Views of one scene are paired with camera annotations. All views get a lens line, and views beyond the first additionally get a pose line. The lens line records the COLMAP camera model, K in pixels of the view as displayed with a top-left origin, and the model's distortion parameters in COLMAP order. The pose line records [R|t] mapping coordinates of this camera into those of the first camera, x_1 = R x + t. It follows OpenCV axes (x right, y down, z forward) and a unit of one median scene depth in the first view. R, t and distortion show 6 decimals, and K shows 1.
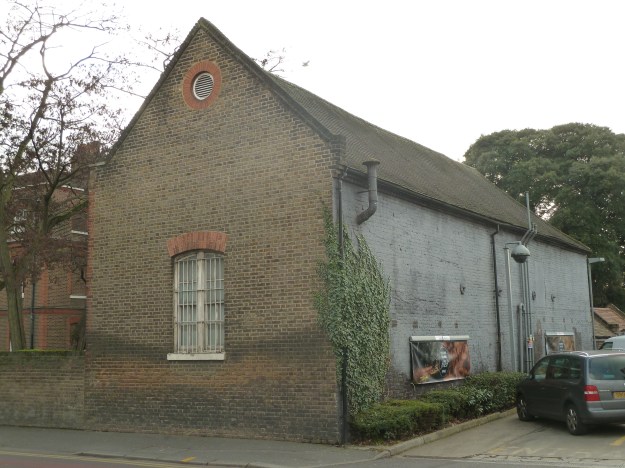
lens RADIAL K [[782.0, 0, 312.5], [0, 782.0, 234.0], [0, 0, 1]] dist [-0.011579, -0.014015]
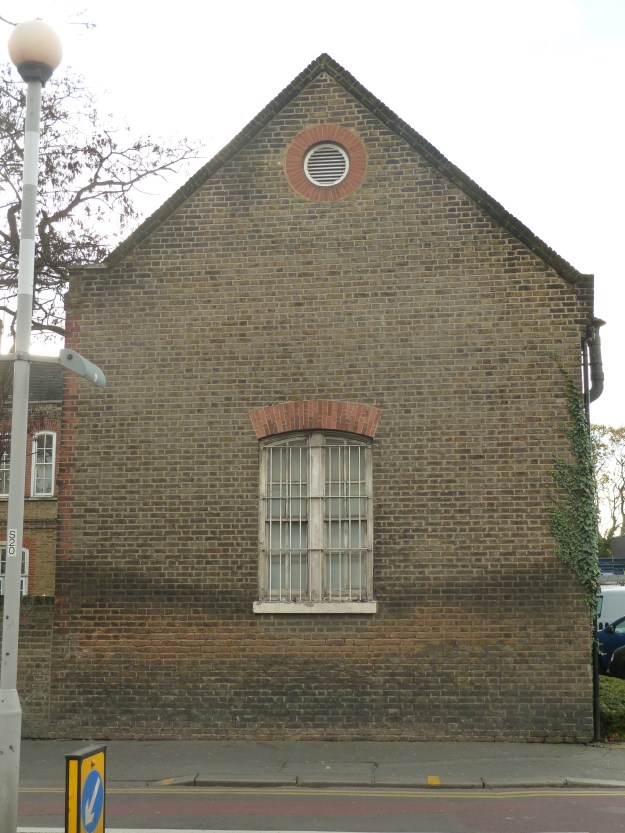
lens RADIAL K [[1042.3, 0, 312.5], [0, 1042.3, 442.2], [0, 0, 1]] dist [-0.011579, -0.014015]
pose [[0.894625, 0.081403, 0.439341, -0.520653], [-0.075836, 0.996662, -0.030242, 0.055854], [-0.440336, -0.006263, 0.897811, 0.289397]]
